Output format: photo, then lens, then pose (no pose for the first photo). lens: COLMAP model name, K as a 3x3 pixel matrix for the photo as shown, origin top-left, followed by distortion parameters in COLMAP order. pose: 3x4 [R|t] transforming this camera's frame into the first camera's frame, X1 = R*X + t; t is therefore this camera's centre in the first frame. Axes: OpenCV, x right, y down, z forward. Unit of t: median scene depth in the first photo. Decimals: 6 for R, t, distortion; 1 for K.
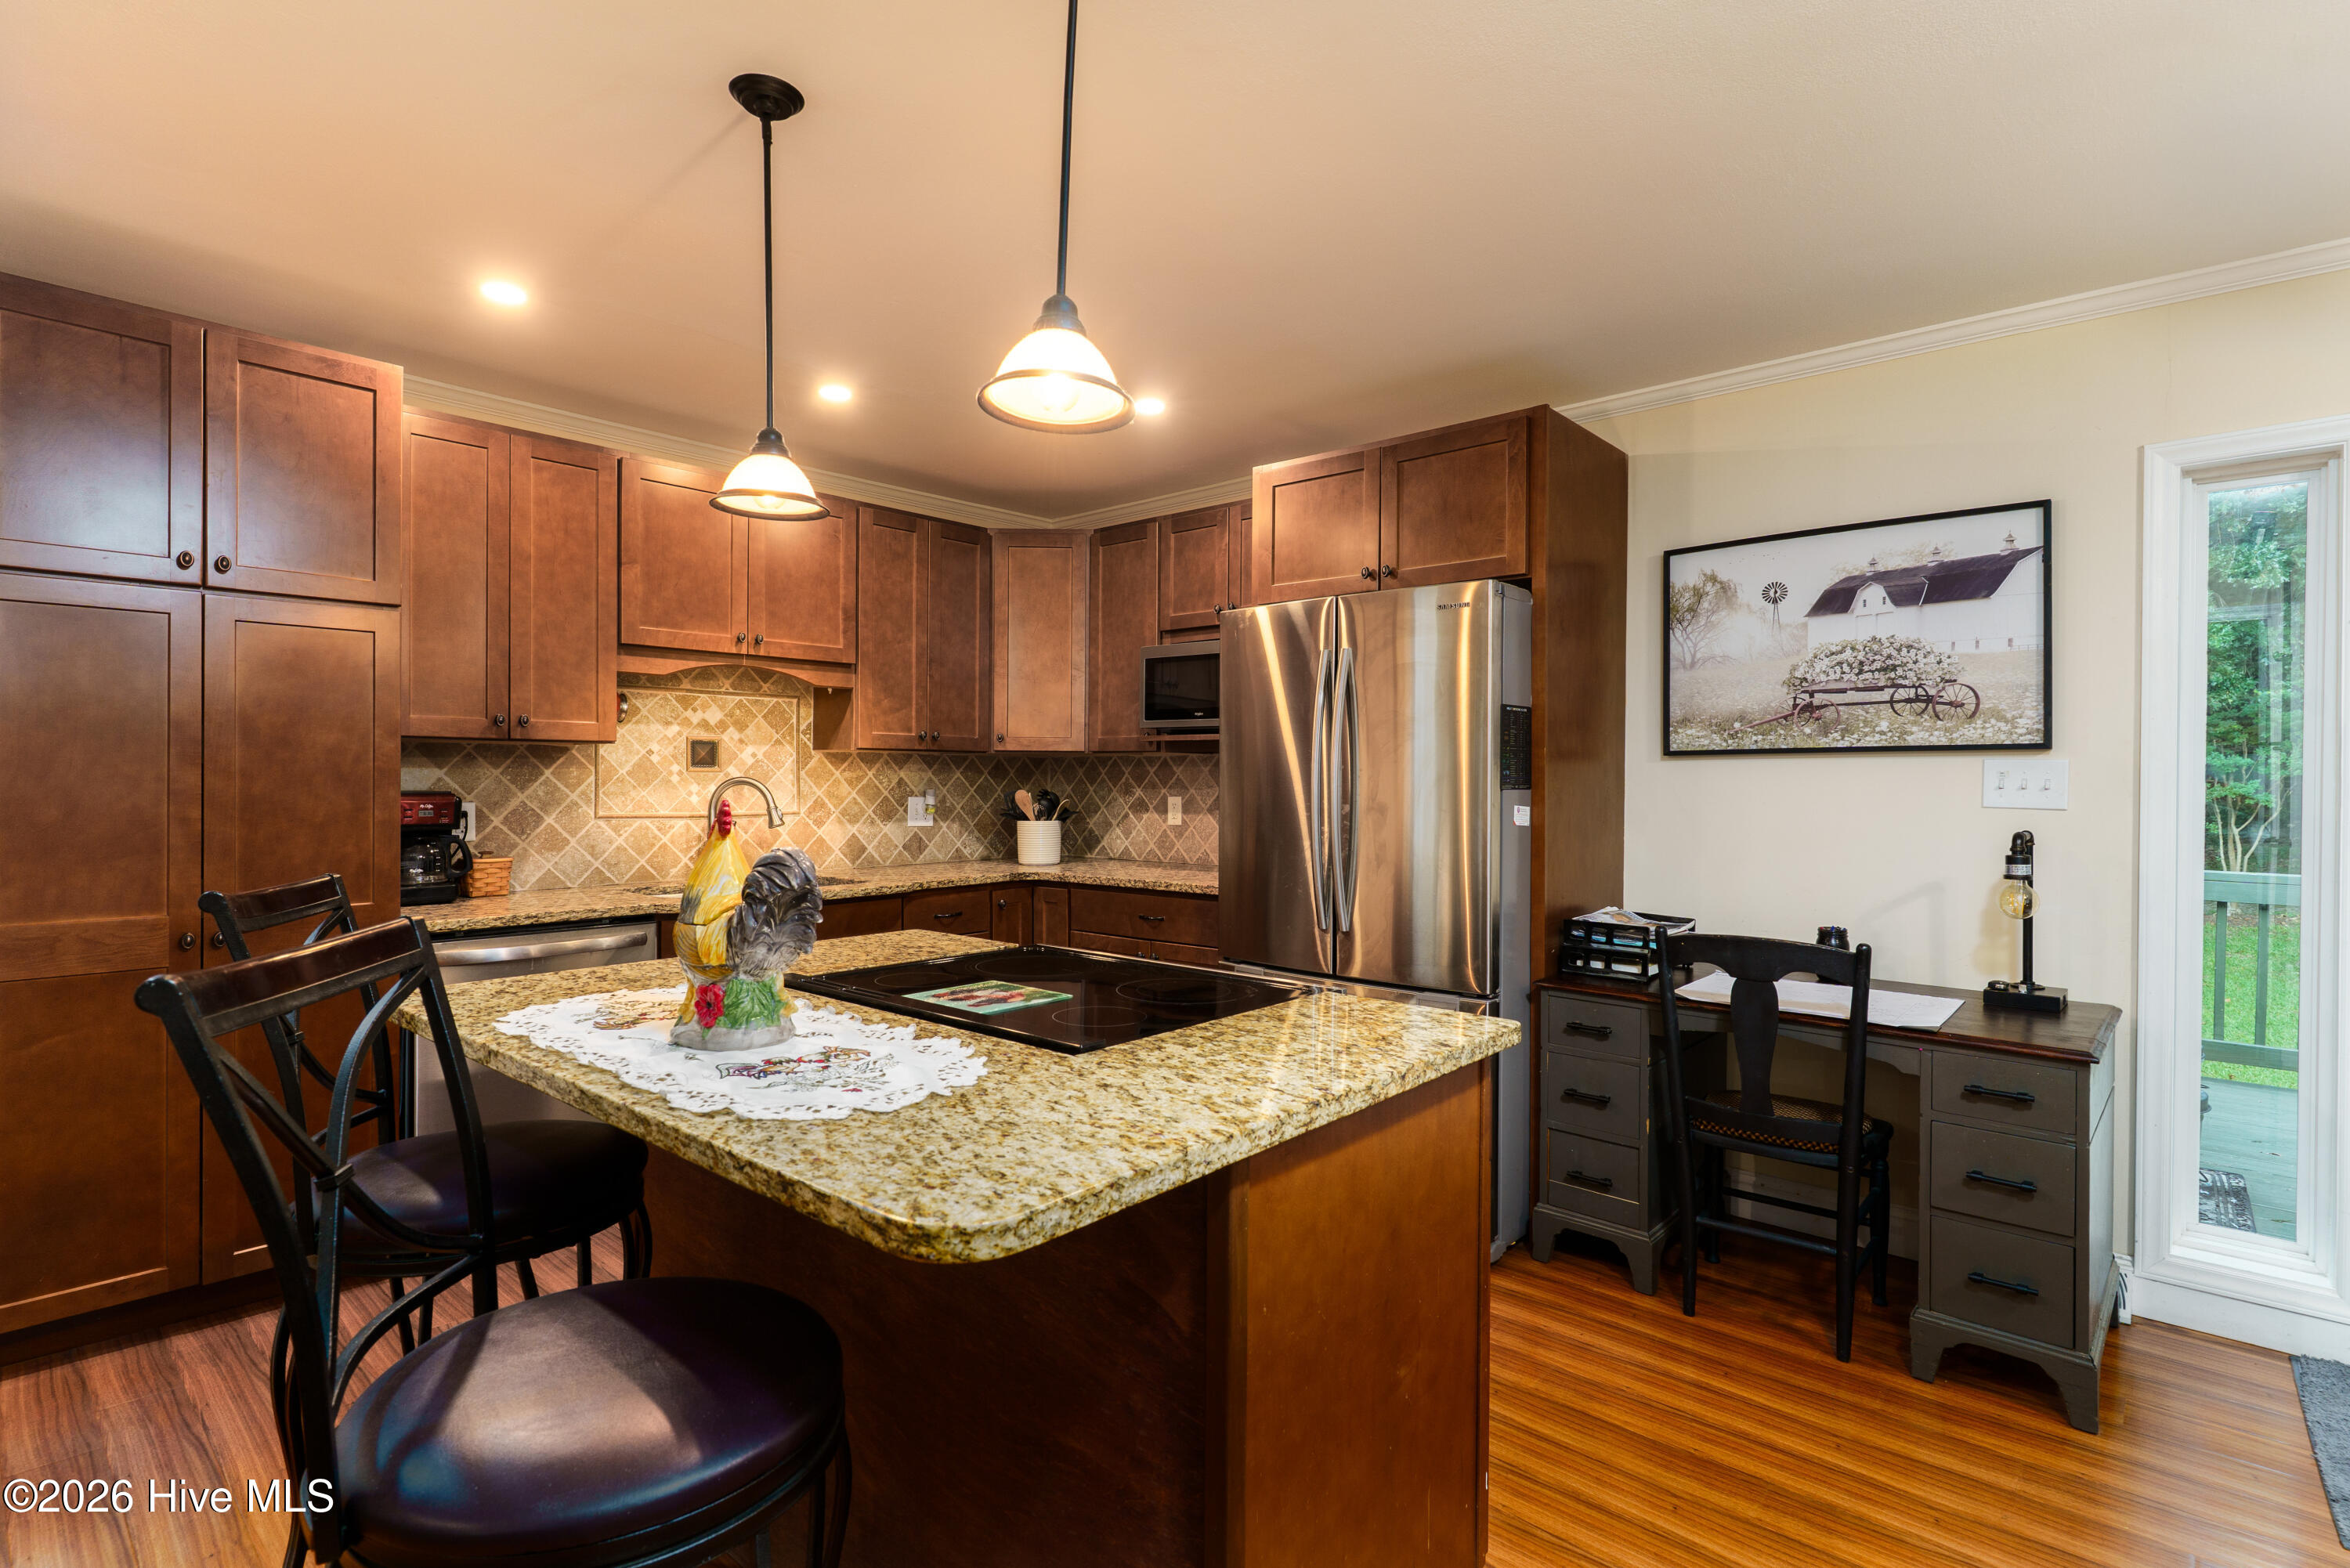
lens RADIAL K [[1153.1, 0, 1181.2], [0, 1153.1, 775.8], [0, 0, 1]] dist [0.002261, 0.000180]
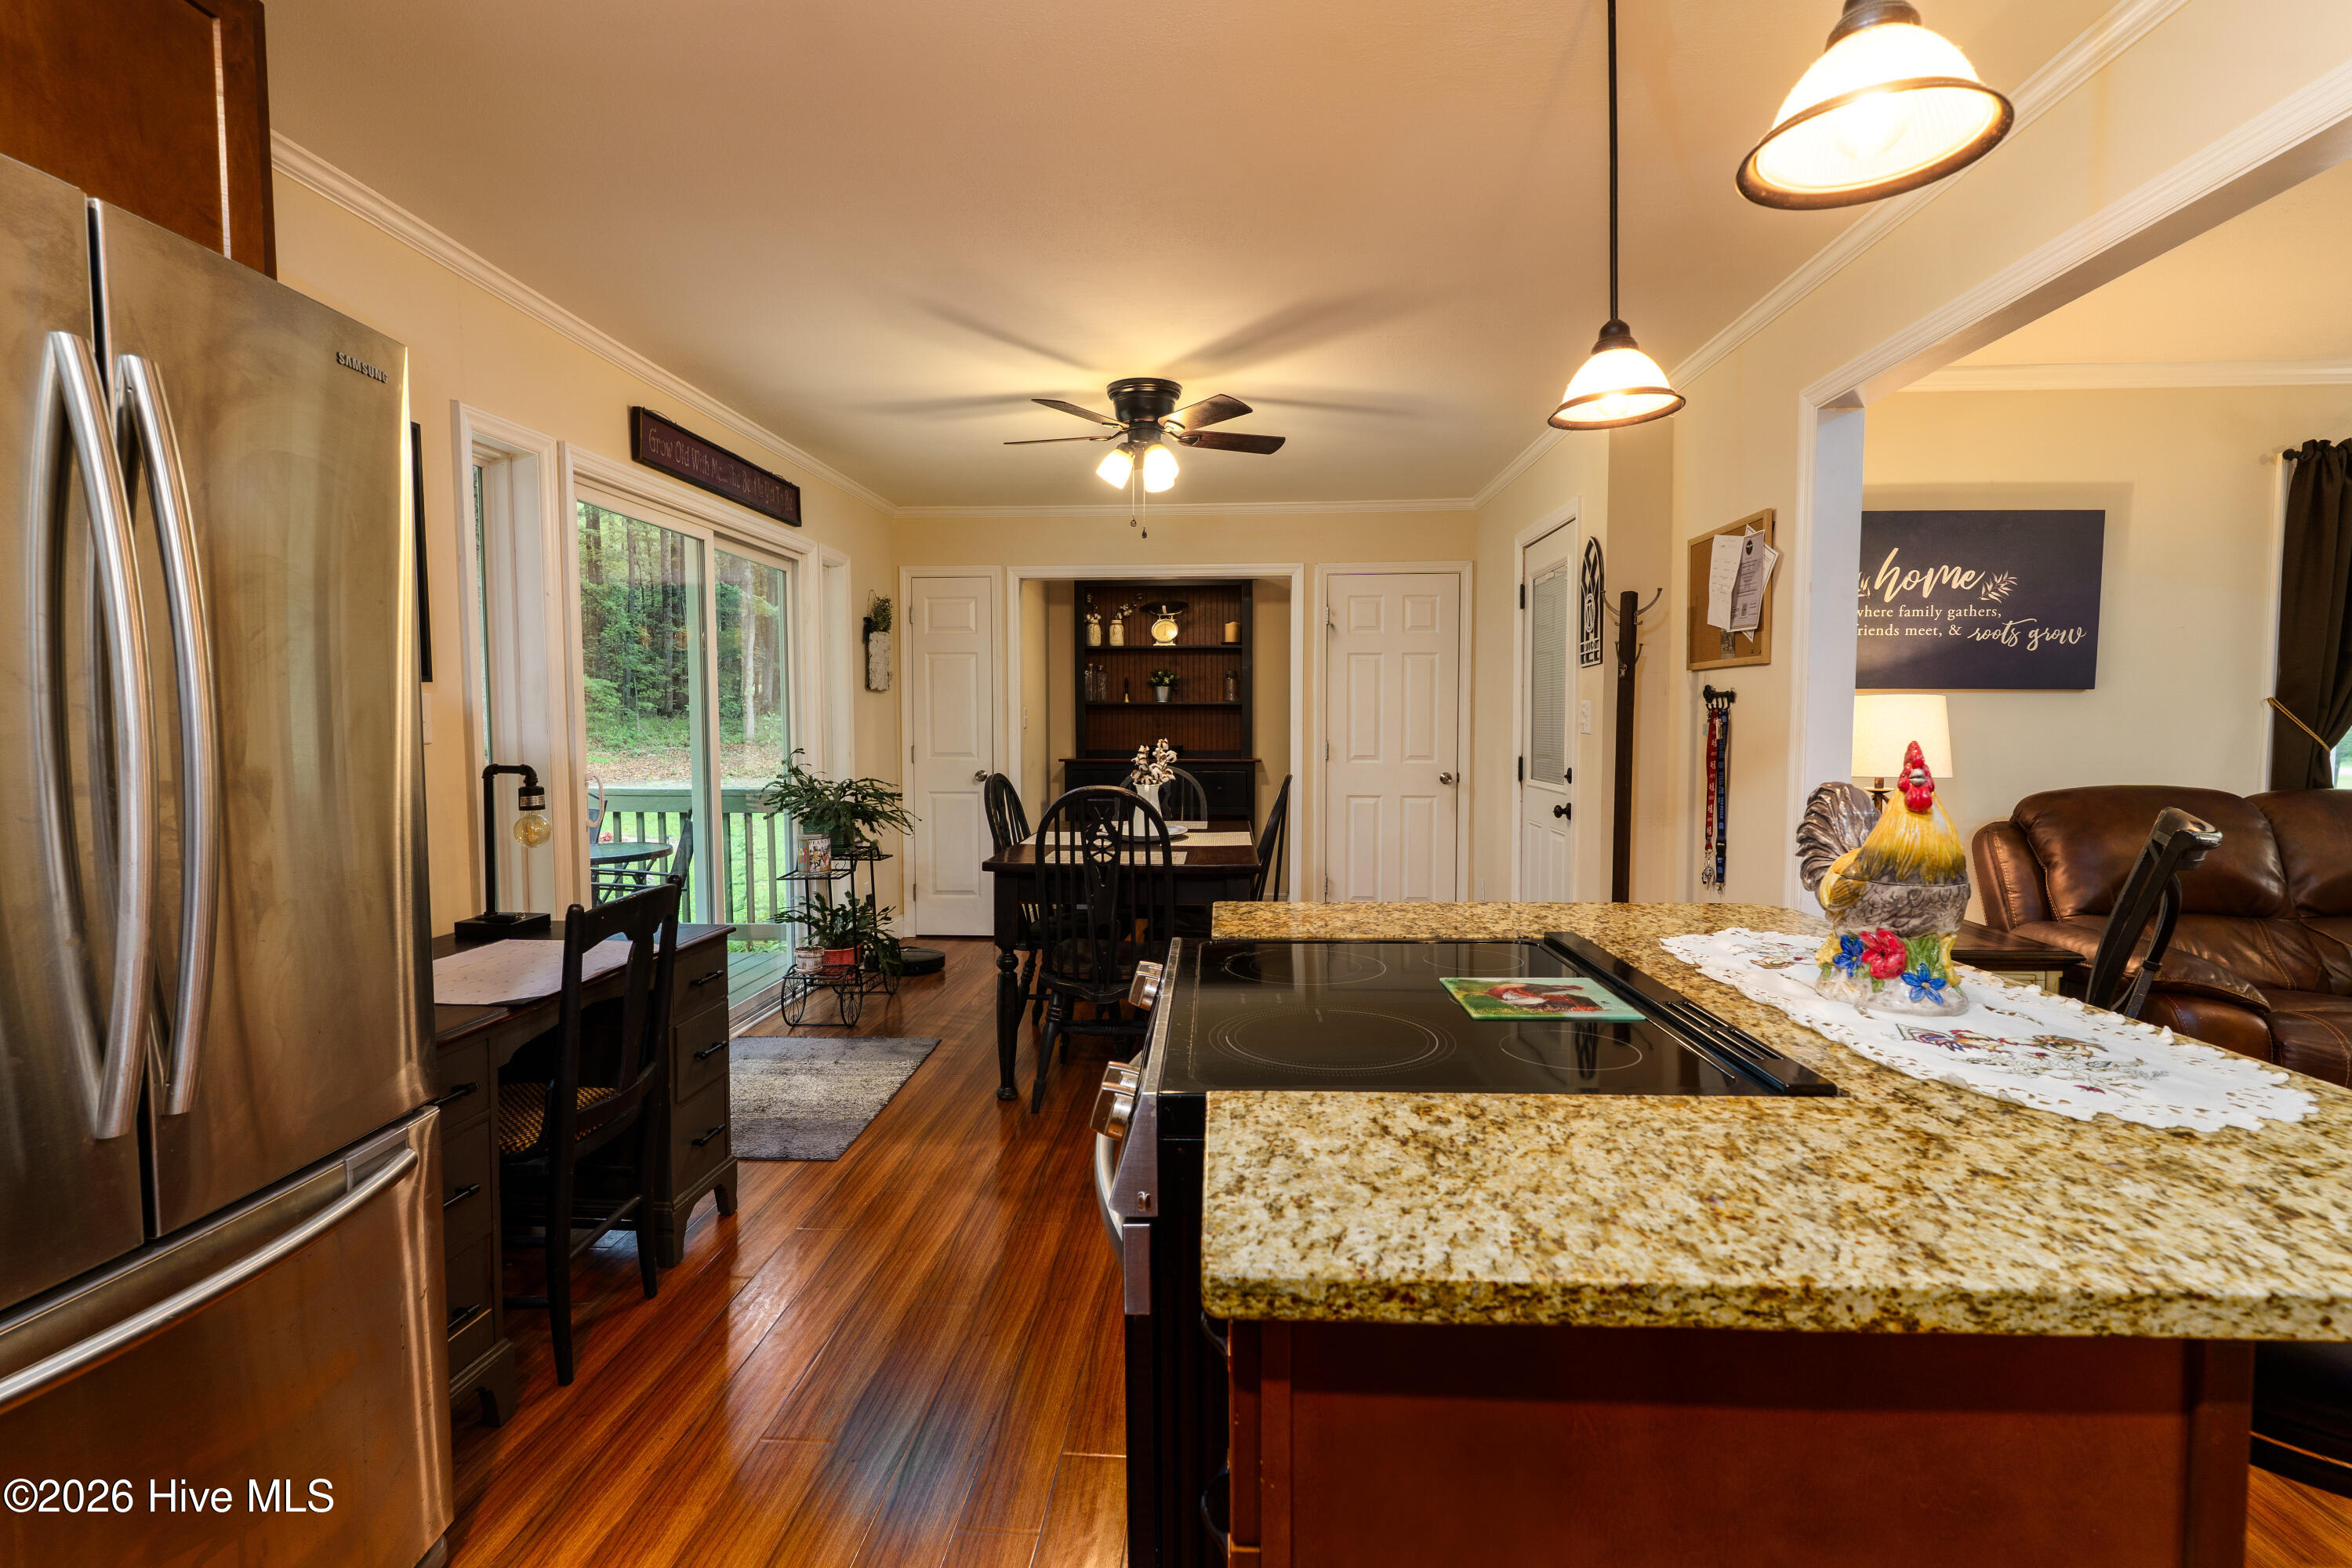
lens RADIAL K [[1112.4, 0, 1176.0], [0, 1112.4, 784.0], [0, 0, 1]] dist [0.002207, 0.000354]
pose [[-0.618786, -0.049750, 0.783982, -0.314213], [-0.000624, 0.998023, 0.062840, 0.002430], [-0.785559, 0.038396, -0.617594, 0.883279]]
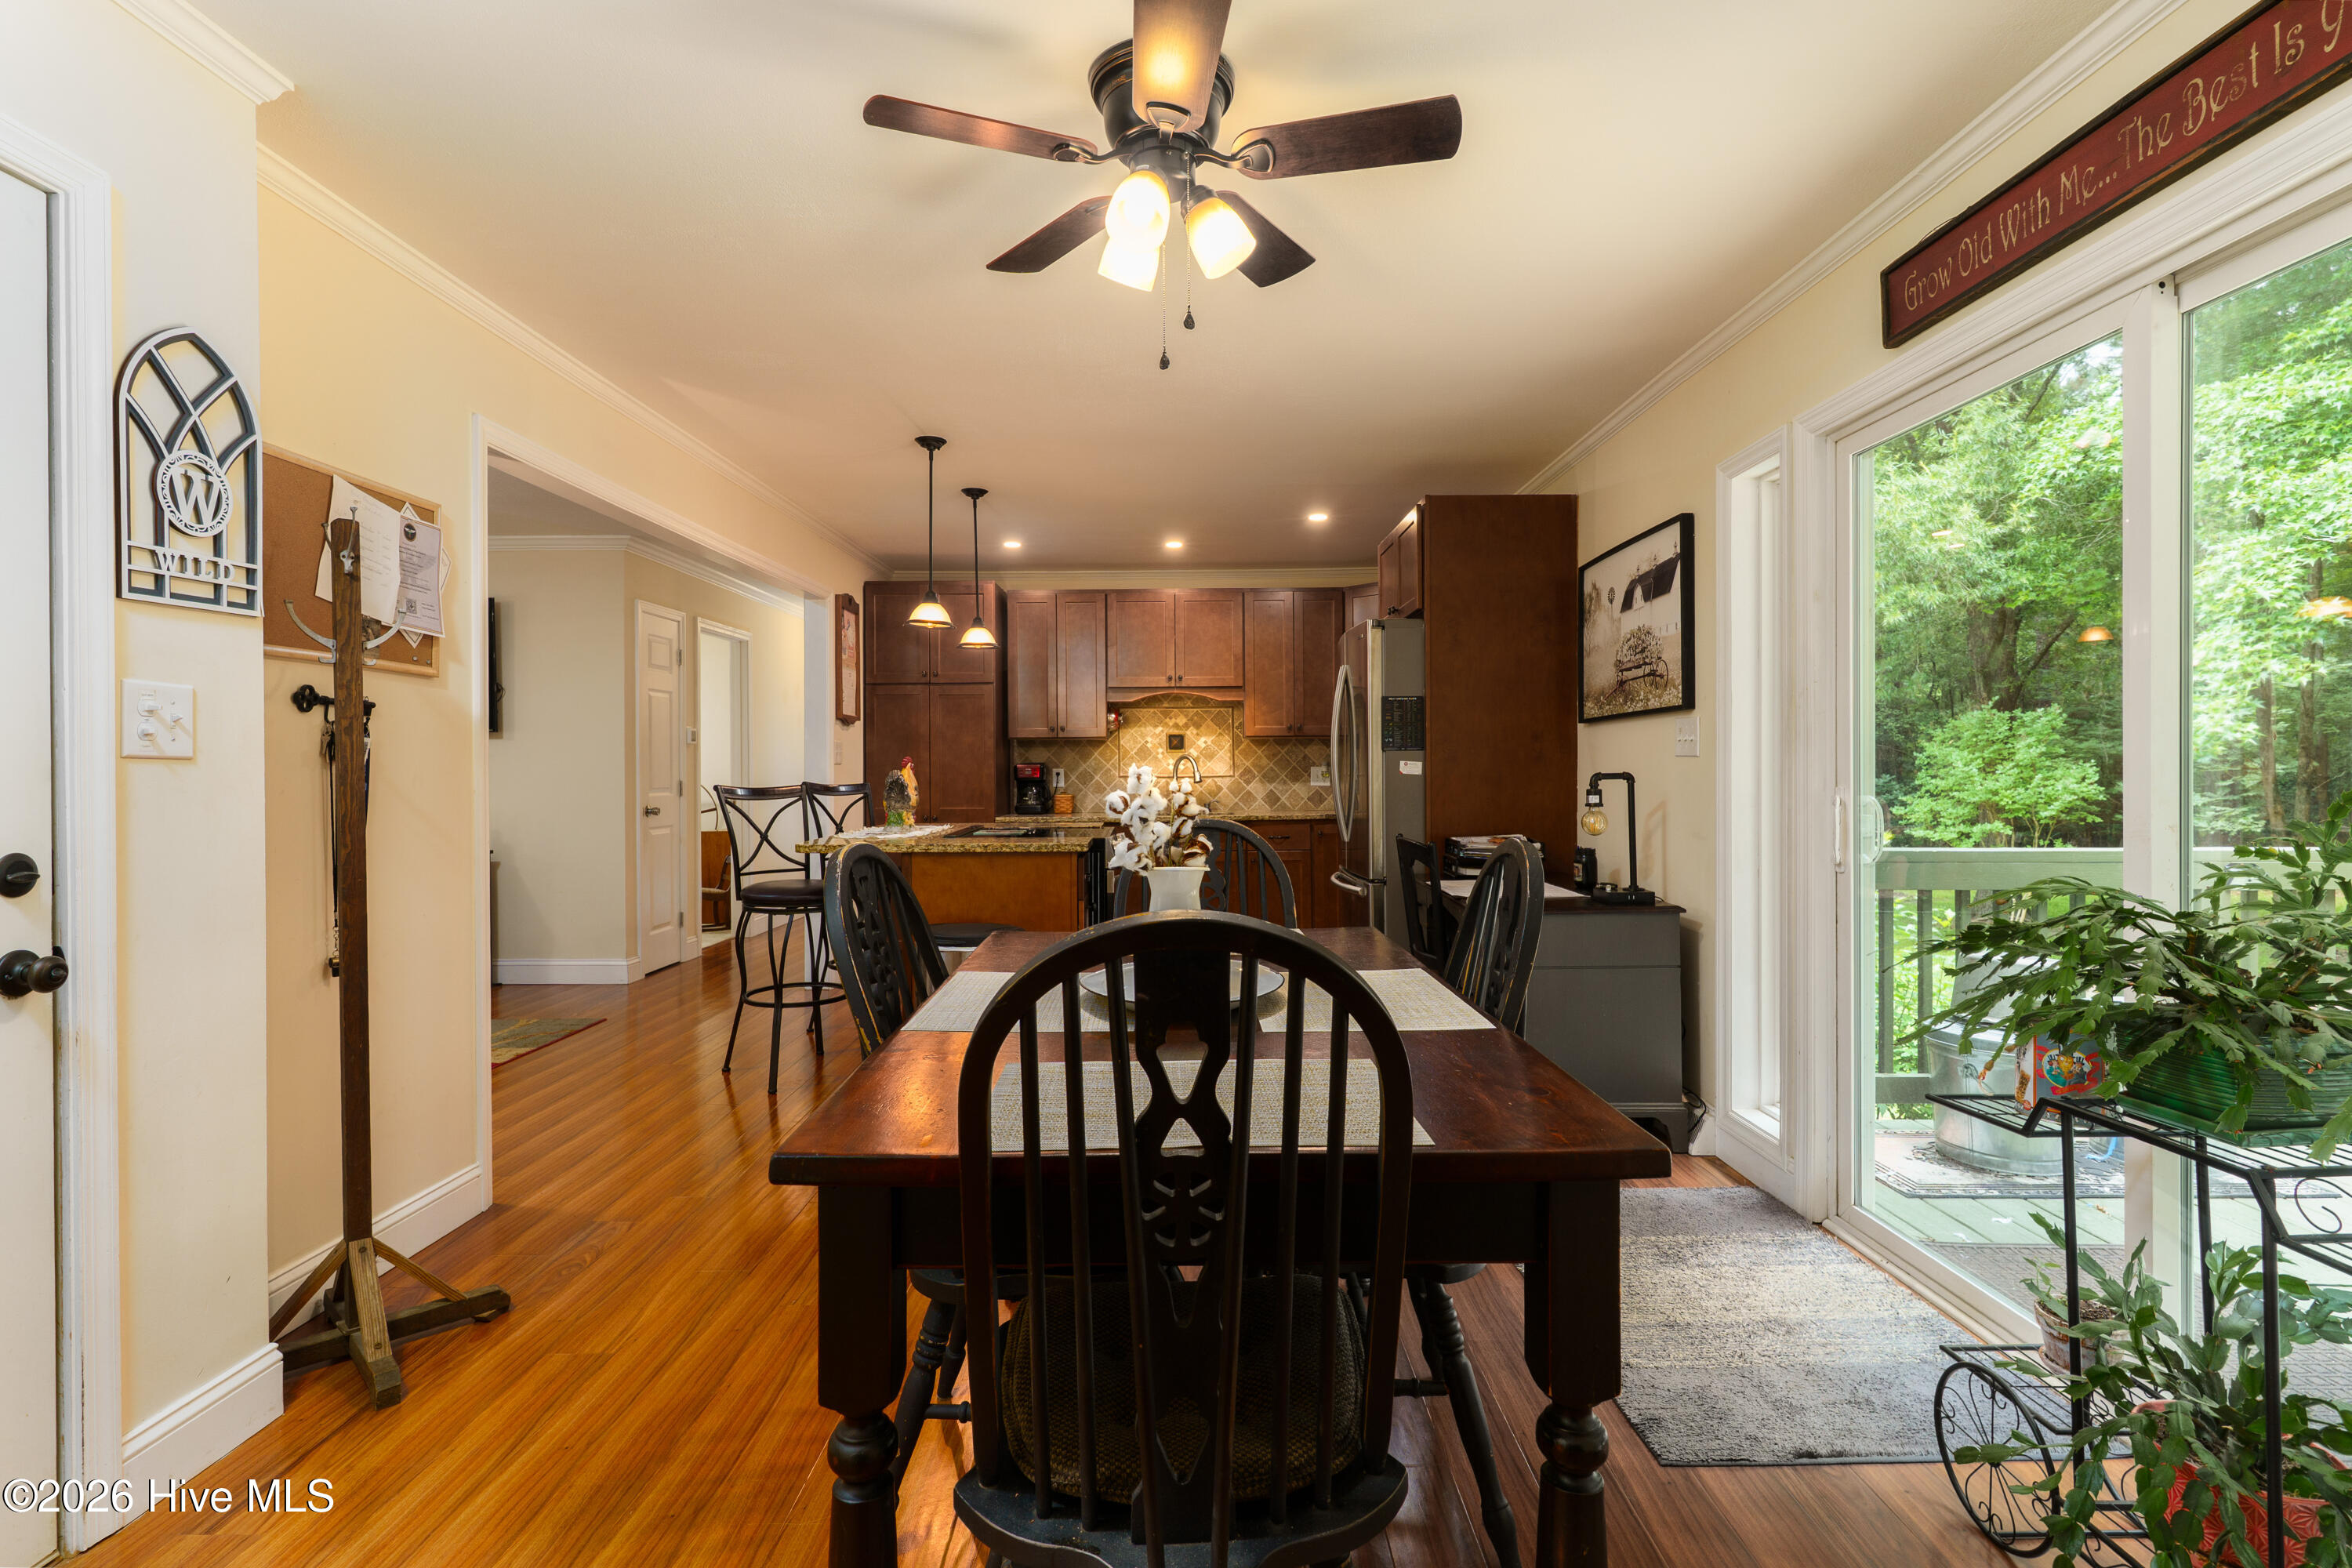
lens RADIAL K [[1143.8, 0, 1165.1], [0, 1143.8, 782.9], [0, 0, 1]] dist [-0.001679, -0.000364]
pose [[0.656563, 0.000430, -0.754271, 1.082759], [0.008914, 0.999926, 0.008330, 0.034607], [0.754218, -0.012193, 0.656510, -0.214426]]
